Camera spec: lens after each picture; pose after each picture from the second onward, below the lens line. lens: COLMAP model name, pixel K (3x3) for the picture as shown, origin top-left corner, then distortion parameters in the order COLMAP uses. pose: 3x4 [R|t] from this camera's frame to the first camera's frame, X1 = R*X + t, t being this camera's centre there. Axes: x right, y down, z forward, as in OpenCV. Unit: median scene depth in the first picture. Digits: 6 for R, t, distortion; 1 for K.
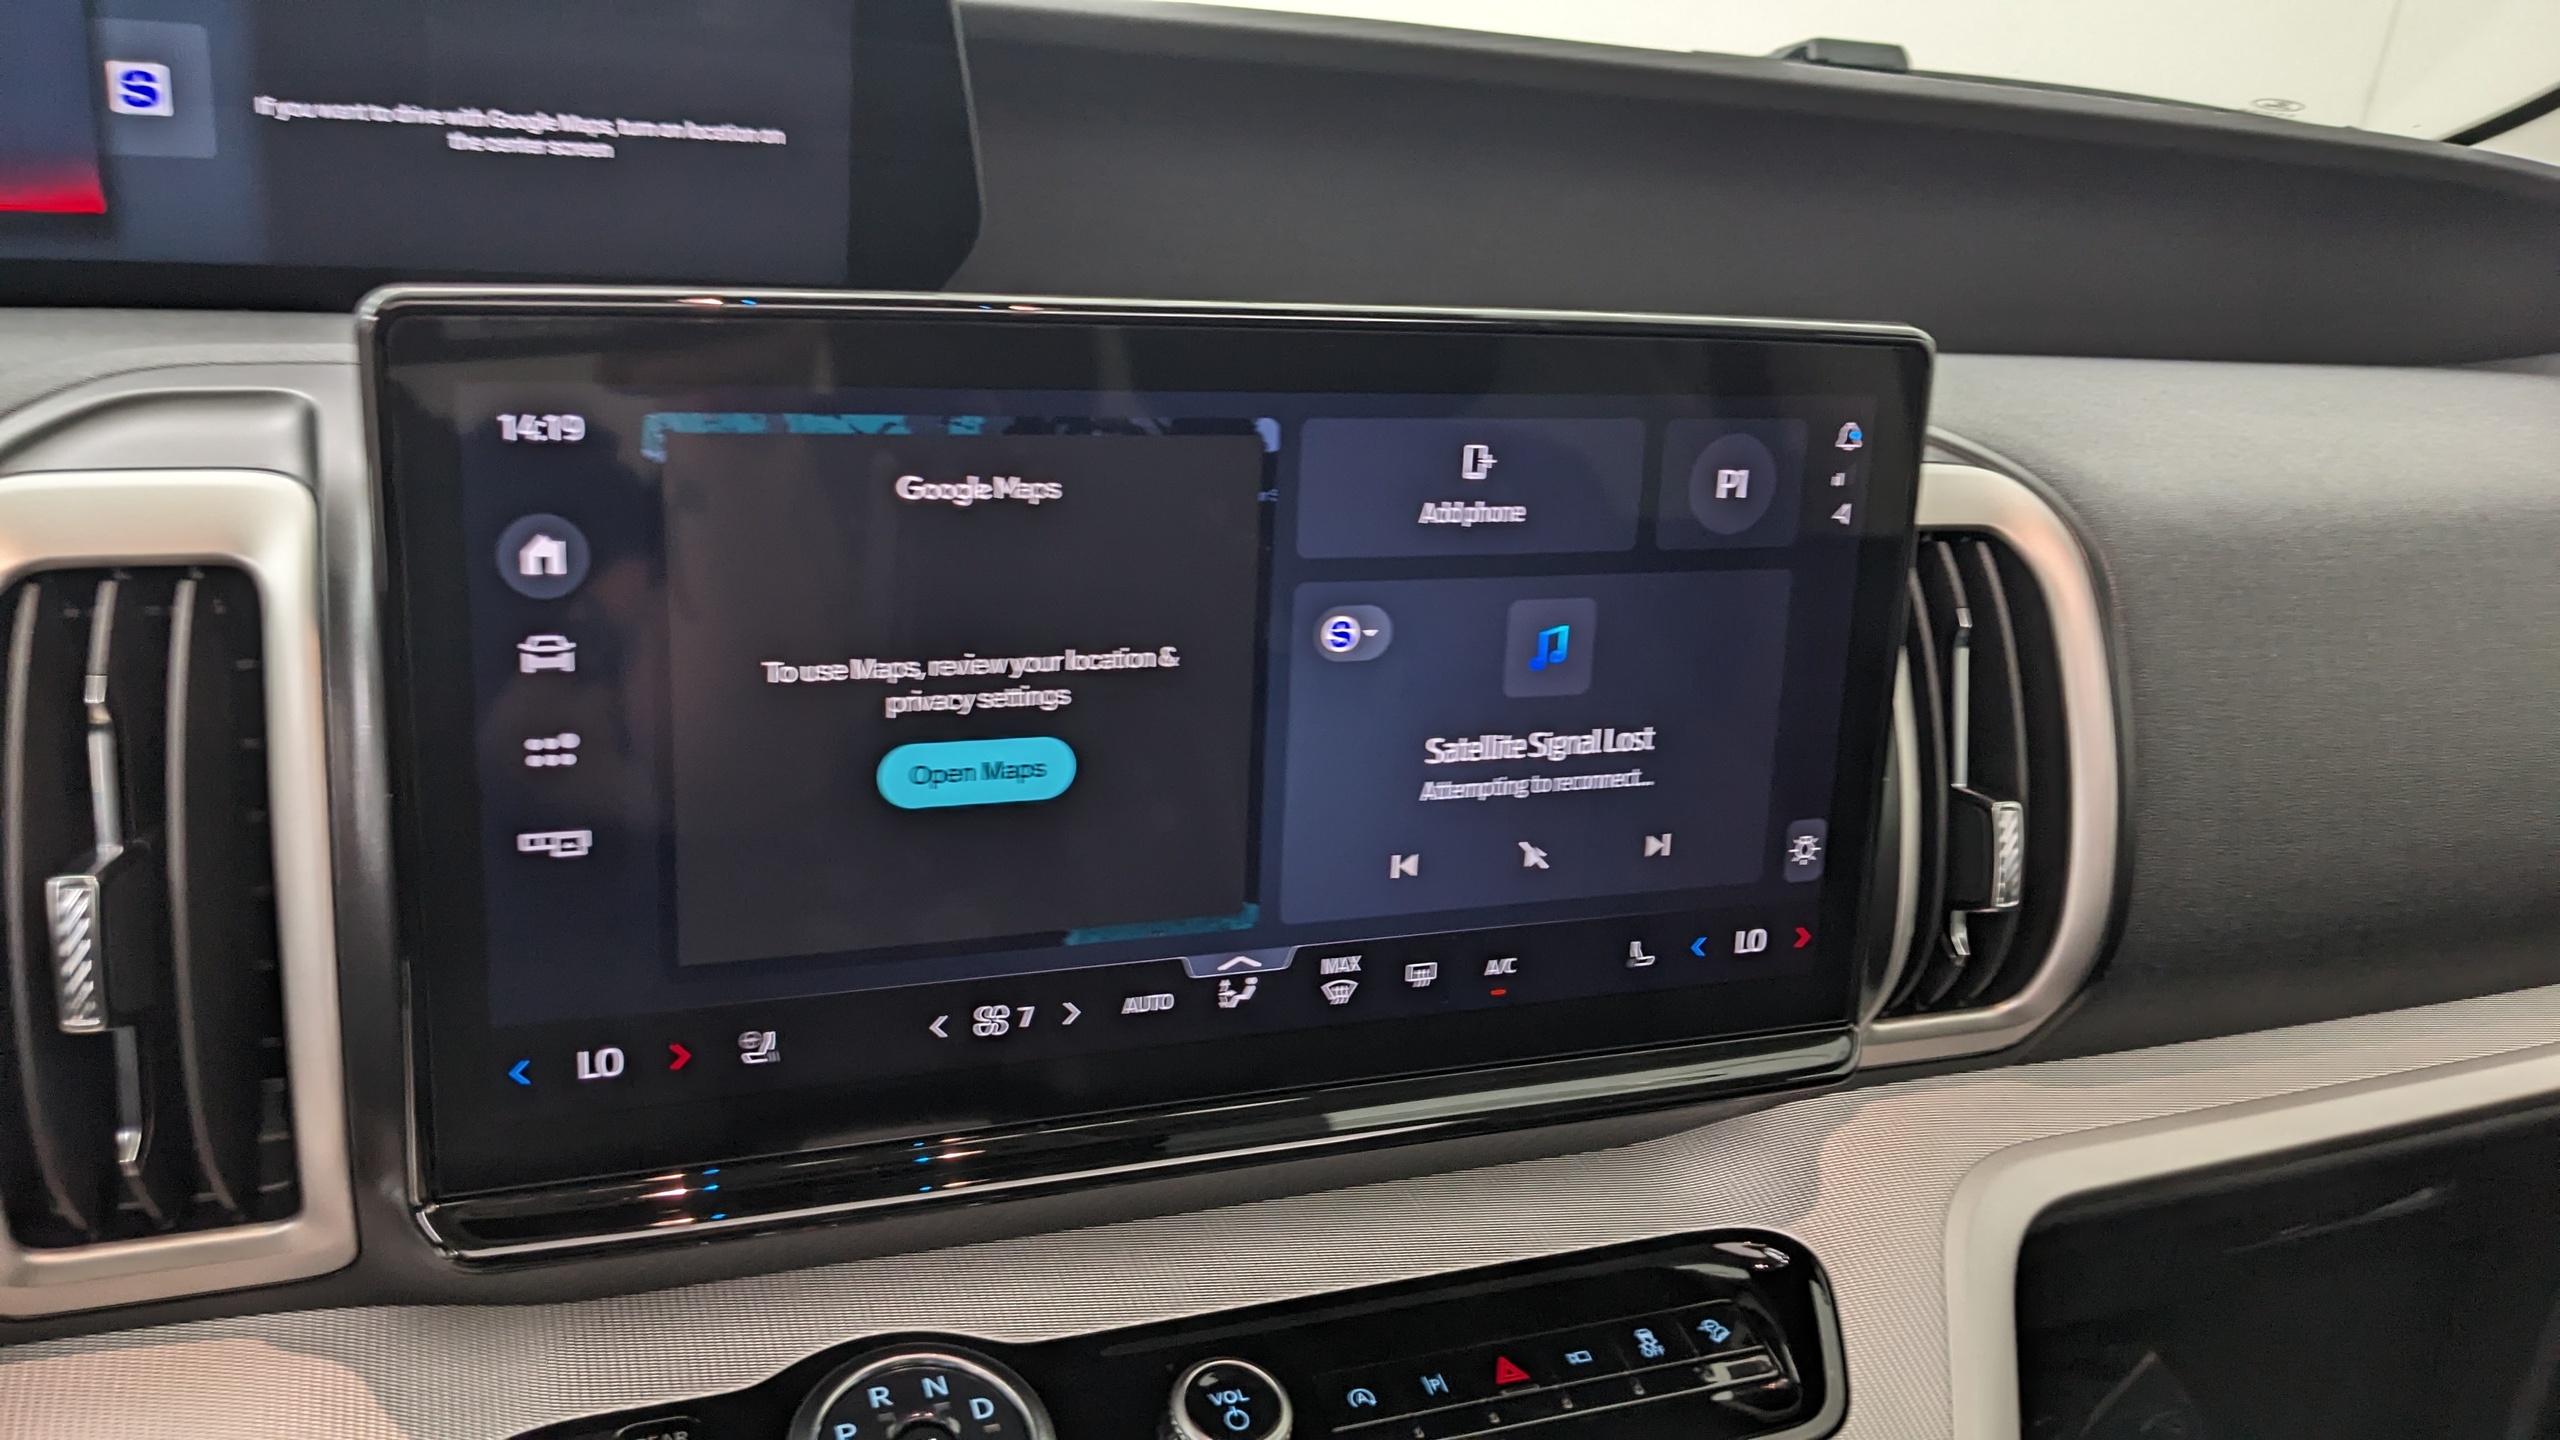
lens RADIAL K [[2044.4, 0, 1233.0], [0, 2044.4, 727.9], [0, 0, 1]] dist [0.085672, -0.189388]
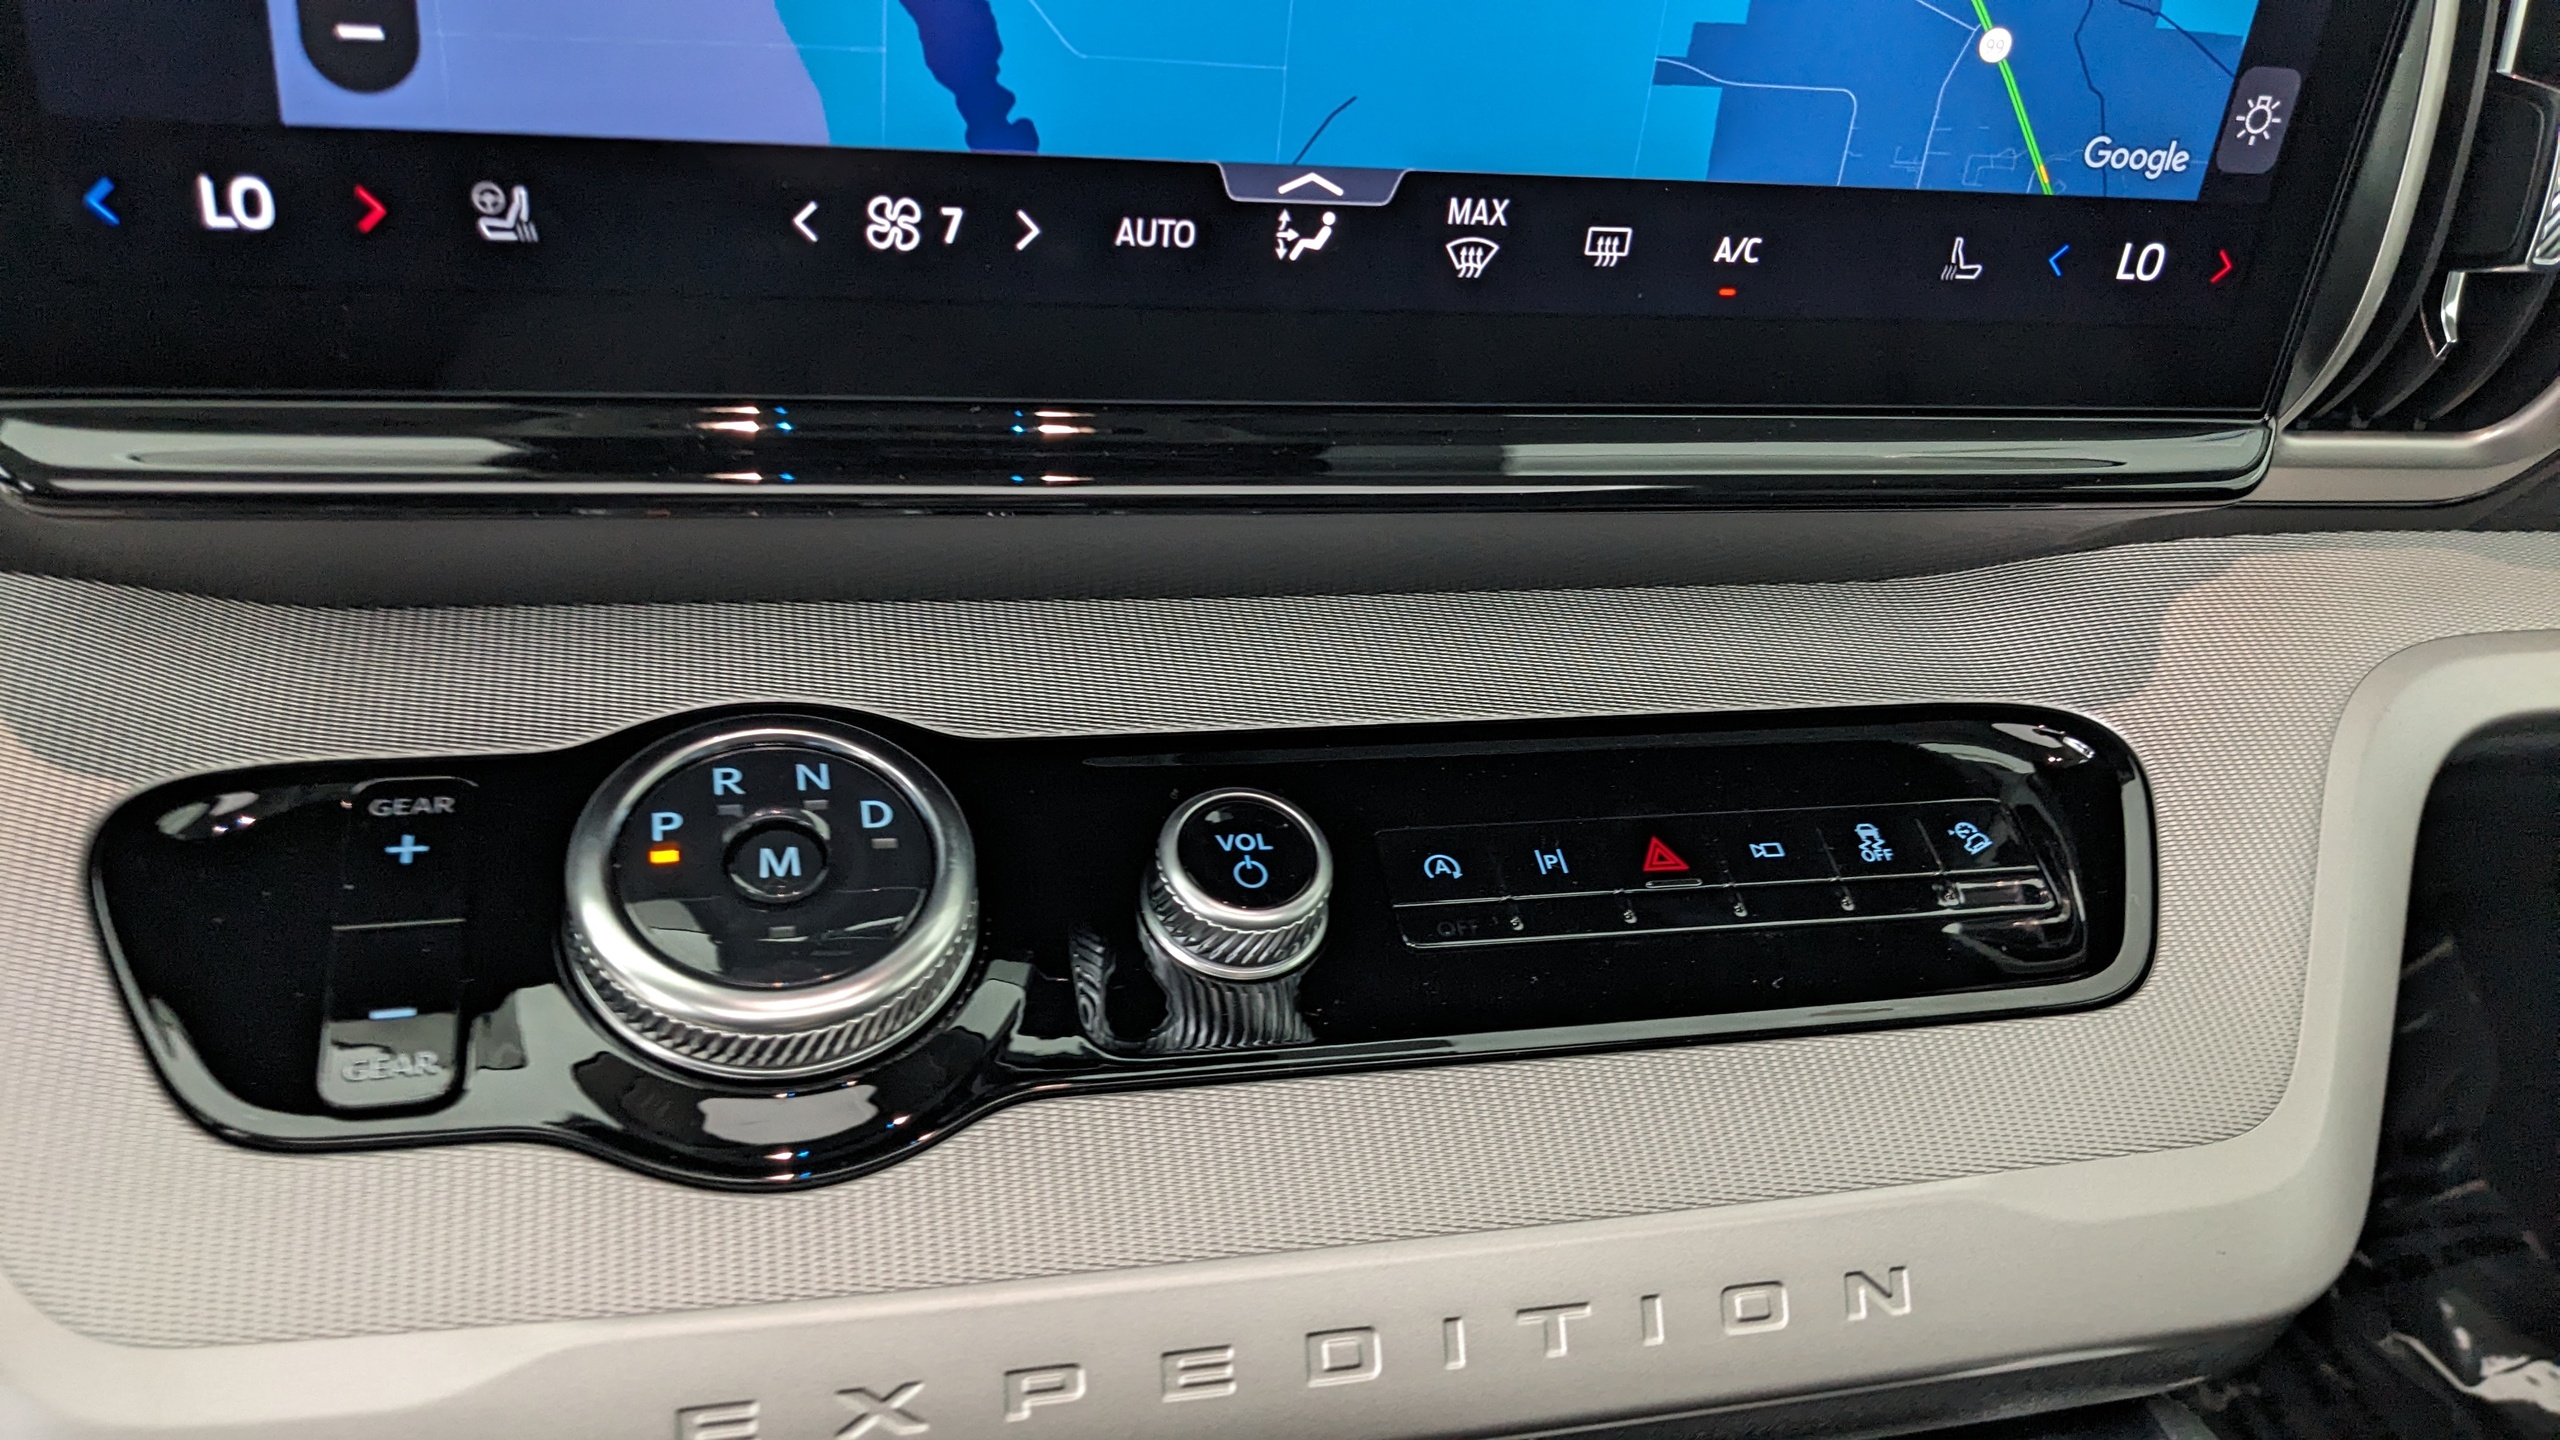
lens RADIAL K [[2029.7, 0, 1283.9], [0, 2029.7, 757.5], [0, 0, 1]] dist [0.064440, -0.123003]
pose [[0.990253, 0.111517, -0.083445, 0.064594], [-0.086457, 0.961874, 0.259467, 0.119388], [0.109198, -0.249724, 0.962140, 0.352399]]
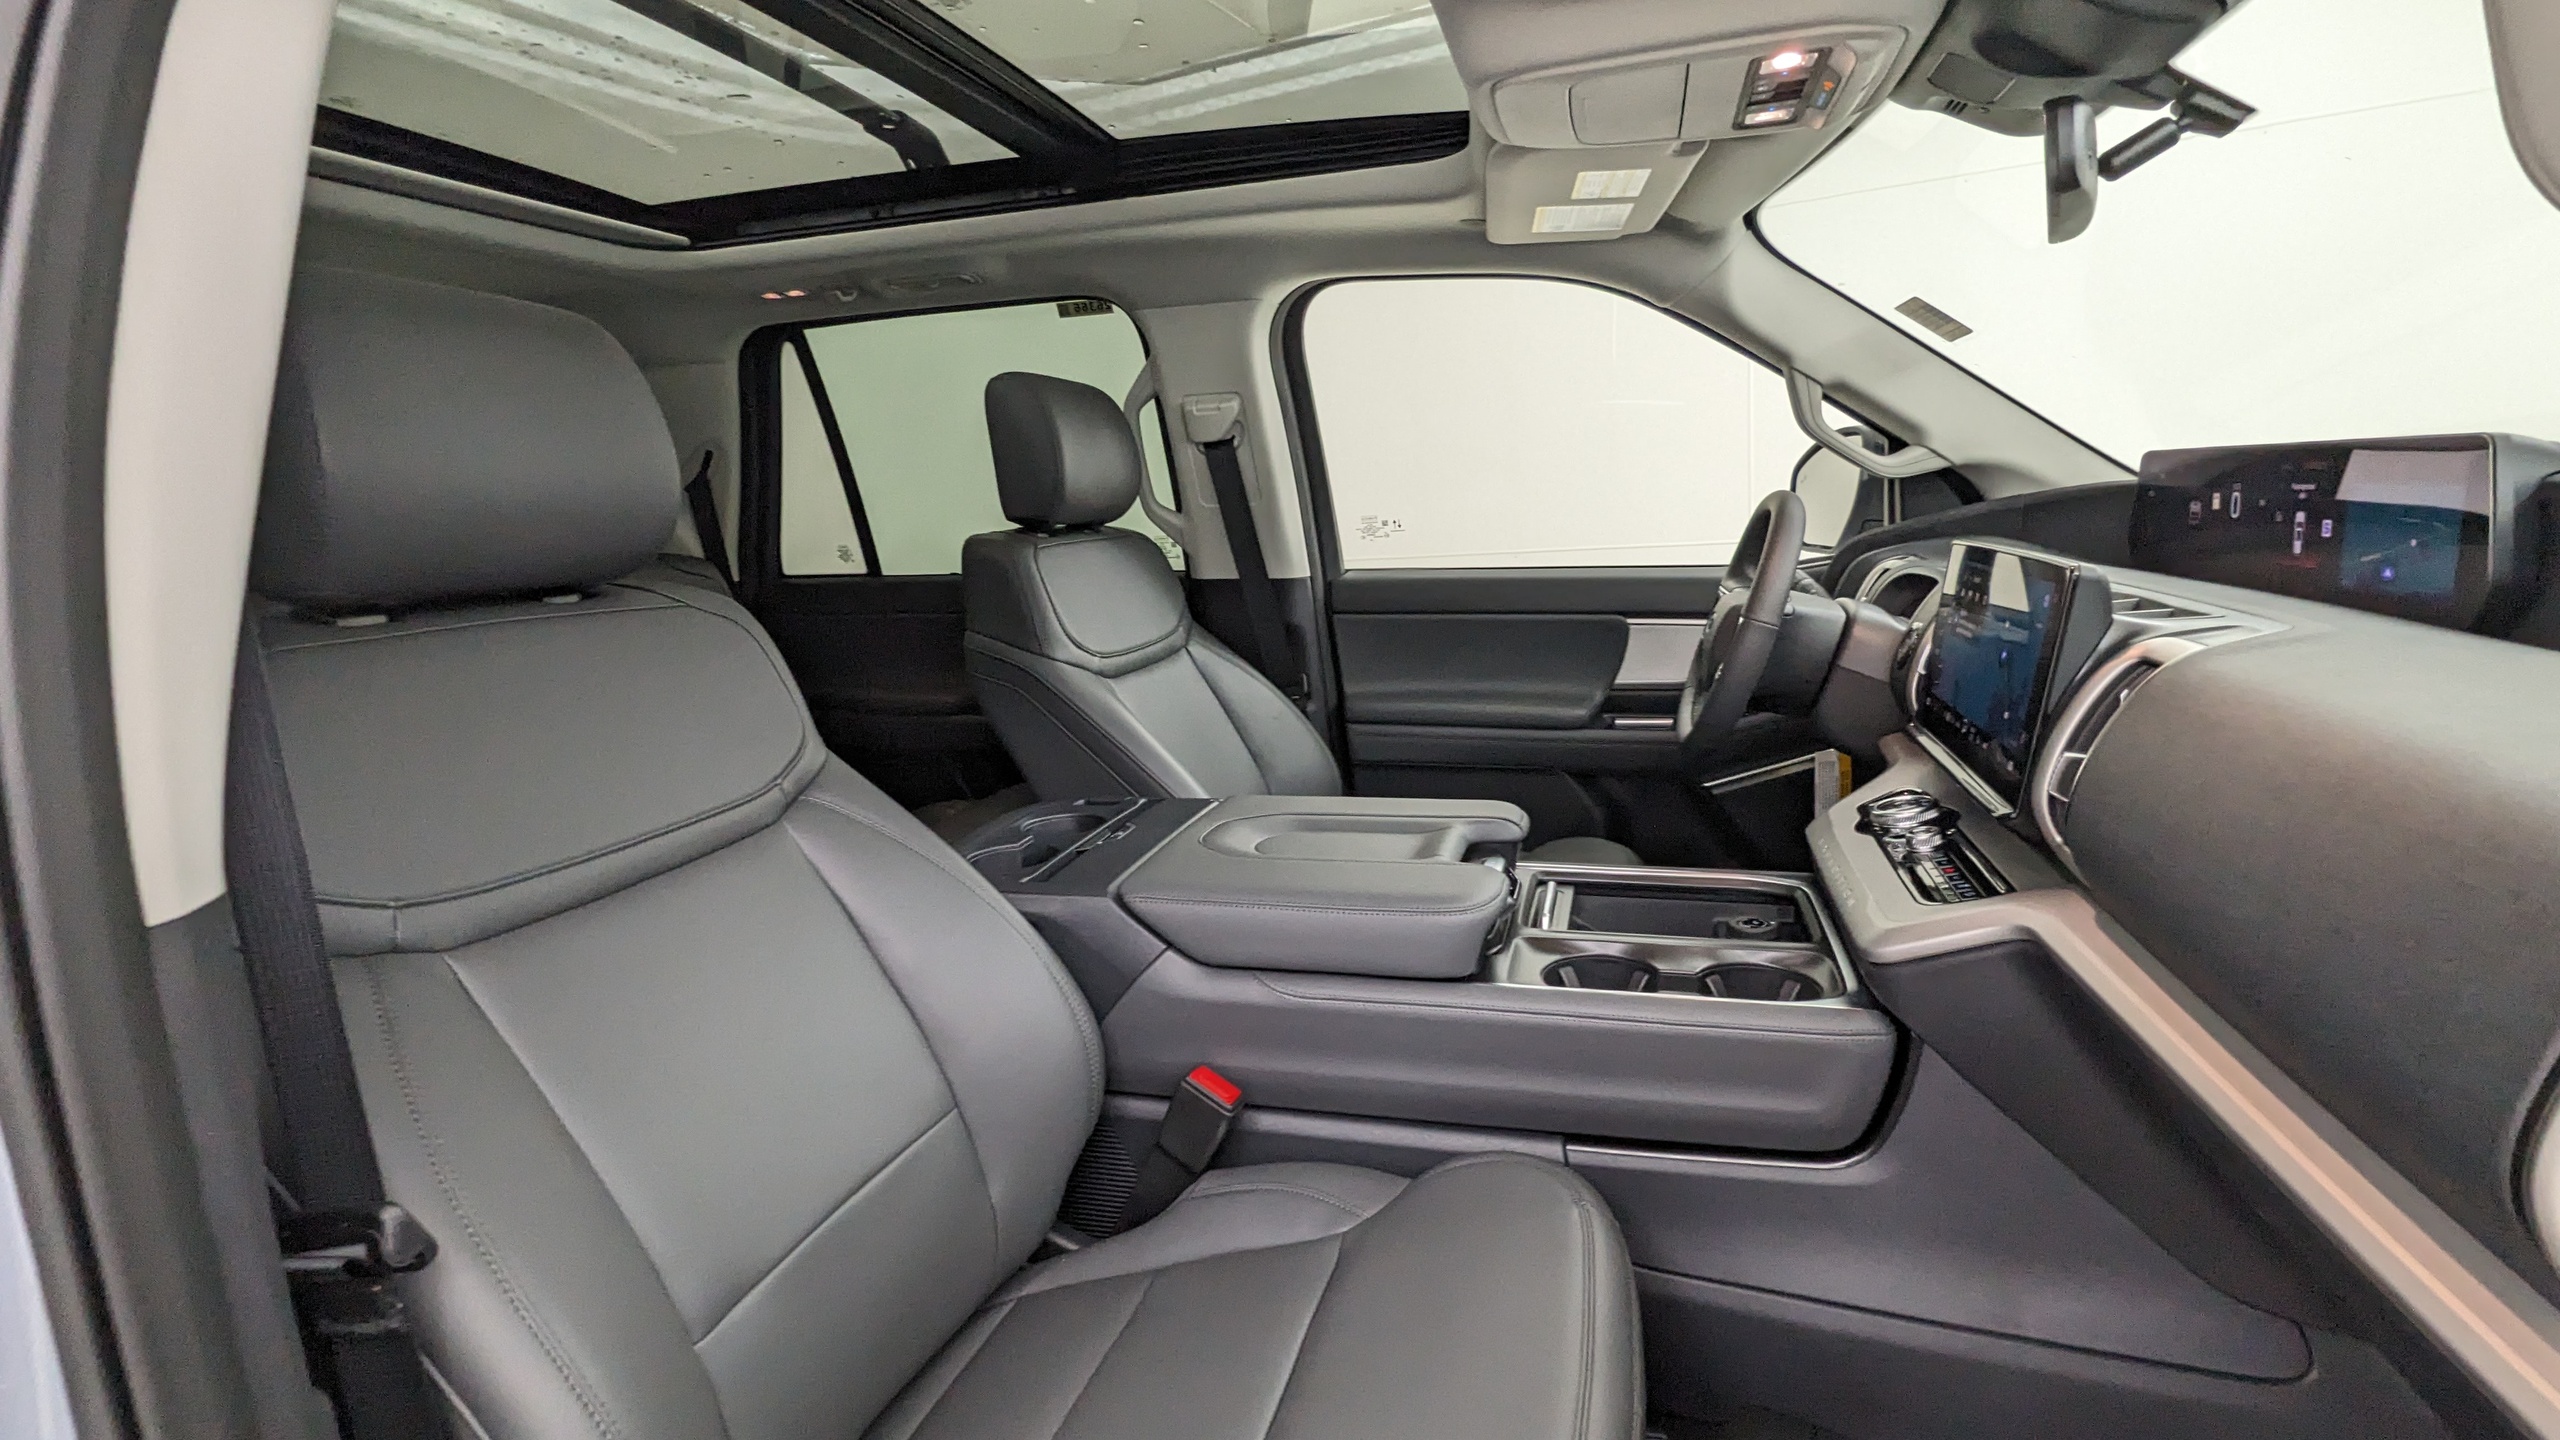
lens RADIAL K [[1234.4, 0, 1285.6], [0, 1234.4, 724.4], [0, 0, 1]] dist [0.000762, 0.000440]
pose [[-0.594827, 0.084325, -0.799418, 2.488785], [-0.303377, 0.897391, 0.320394, -0.217947], [0.744408, 0.433104, -0.508210, 1.191797]]
